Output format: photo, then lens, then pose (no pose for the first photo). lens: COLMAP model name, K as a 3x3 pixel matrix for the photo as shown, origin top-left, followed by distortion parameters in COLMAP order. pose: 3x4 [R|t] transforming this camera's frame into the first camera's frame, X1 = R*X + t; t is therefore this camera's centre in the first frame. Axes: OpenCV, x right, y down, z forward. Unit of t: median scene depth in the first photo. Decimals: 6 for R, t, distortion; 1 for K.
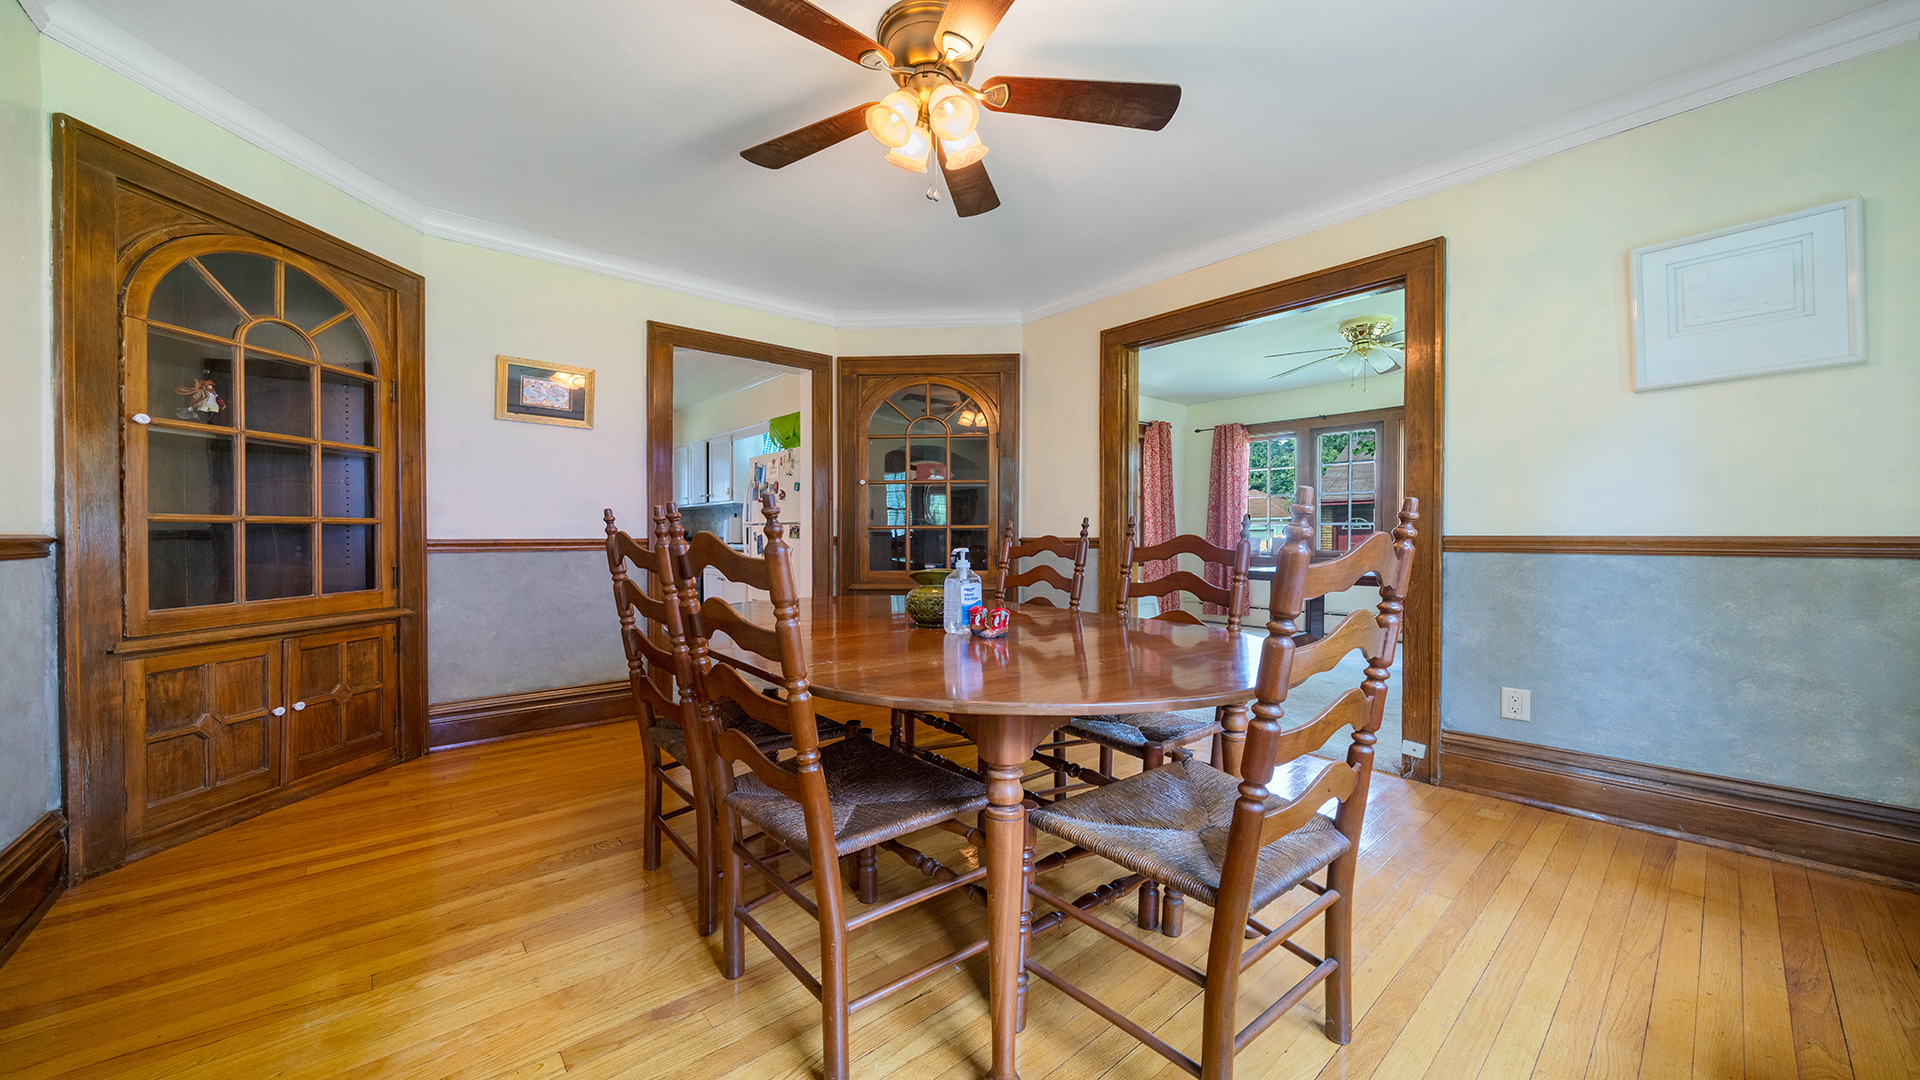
lens RADIAL K [[680.1, 0, 957.2], [0, 680.1, 547.9], [0, 0, 1]] dist [-0.001215, 0.000009]
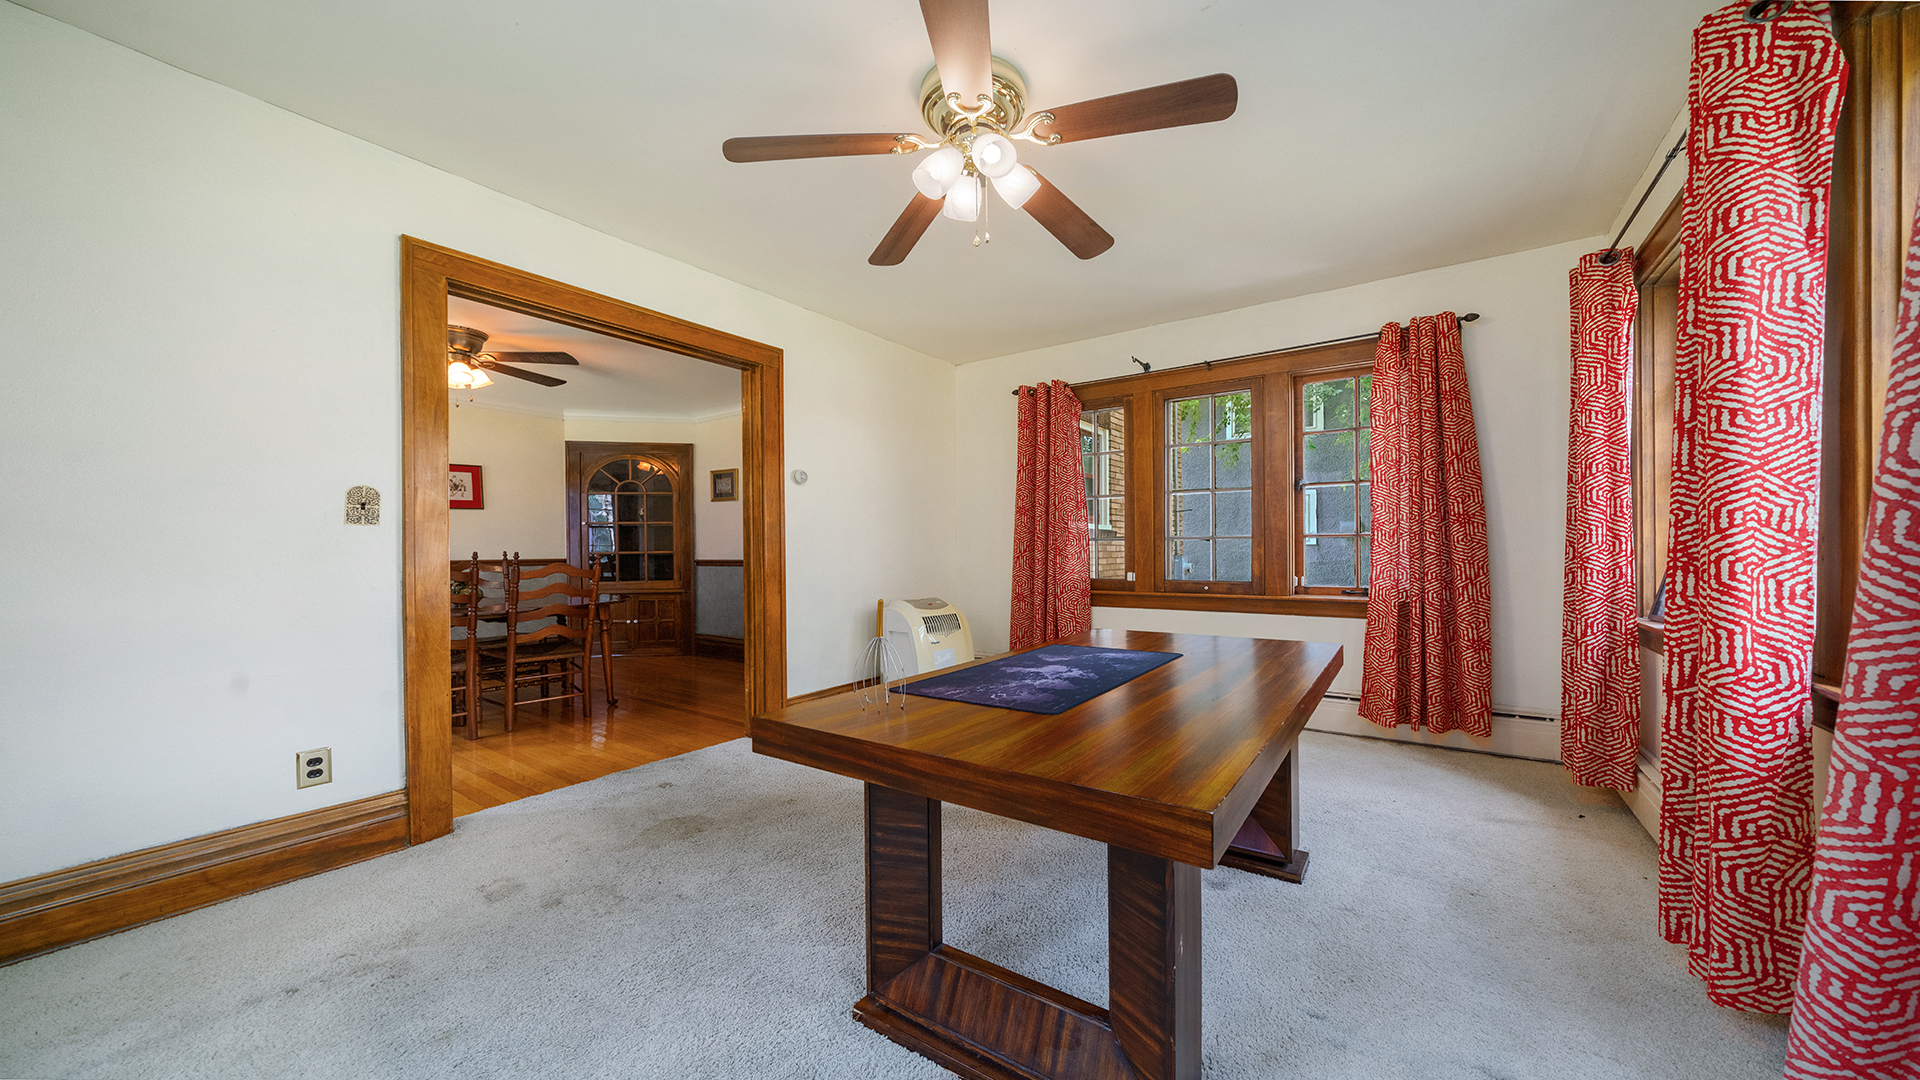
lens RADIAL K [[678.9, 0, 963.5], [0, 678.9, 541.9], [0, 0, 1]] dist [-0.001008, -0.000147]
pose [[0.263240, -0.033831, -0.964137, 1.374860], [-0.010072, 0.999234, -0.037813, 0.003610], [0.964678, 0.019664, 0.262698, 1.060679]]
